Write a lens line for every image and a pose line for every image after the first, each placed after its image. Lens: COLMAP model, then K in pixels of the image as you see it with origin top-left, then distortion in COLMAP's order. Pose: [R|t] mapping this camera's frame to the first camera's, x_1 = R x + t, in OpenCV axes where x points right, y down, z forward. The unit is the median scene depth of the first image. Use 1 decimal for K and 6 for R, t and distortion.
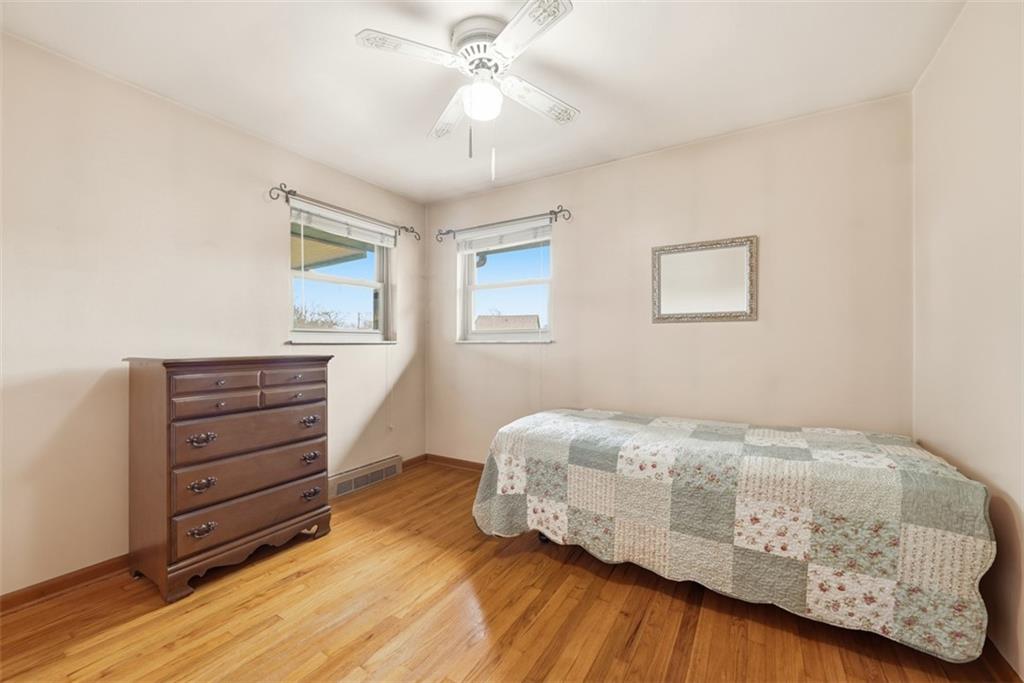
lens RADIAL K [[409.7, 0, 512.0], [0, 409.7, 341.5], [0, 0, 1]] dist [0.000368, 0.000033]
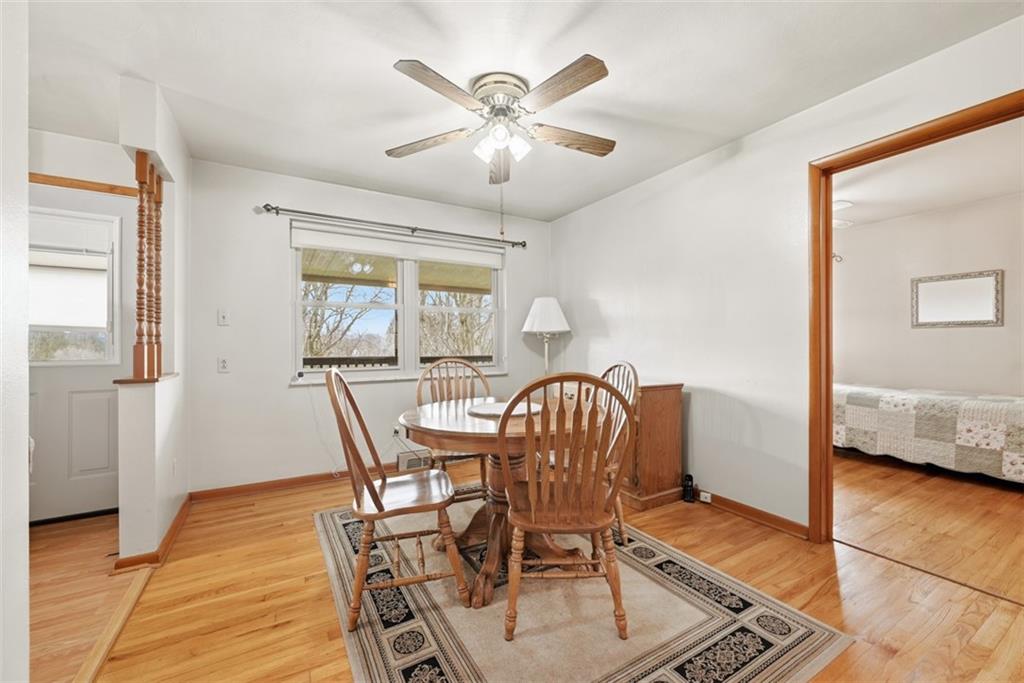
lens RADIAL K [[409.7, 0, 512.0], [0, 409.7, 341.5], [0, 0, 1]] dist [0.000368, 0.000033]
pose [[0.879759, -0.001777, -0.475416, -0.367777], [0.002586, 0.999996, 0.001048, -0.001972], [0.475412, -0.002151, 0.879761, -1.615760]]
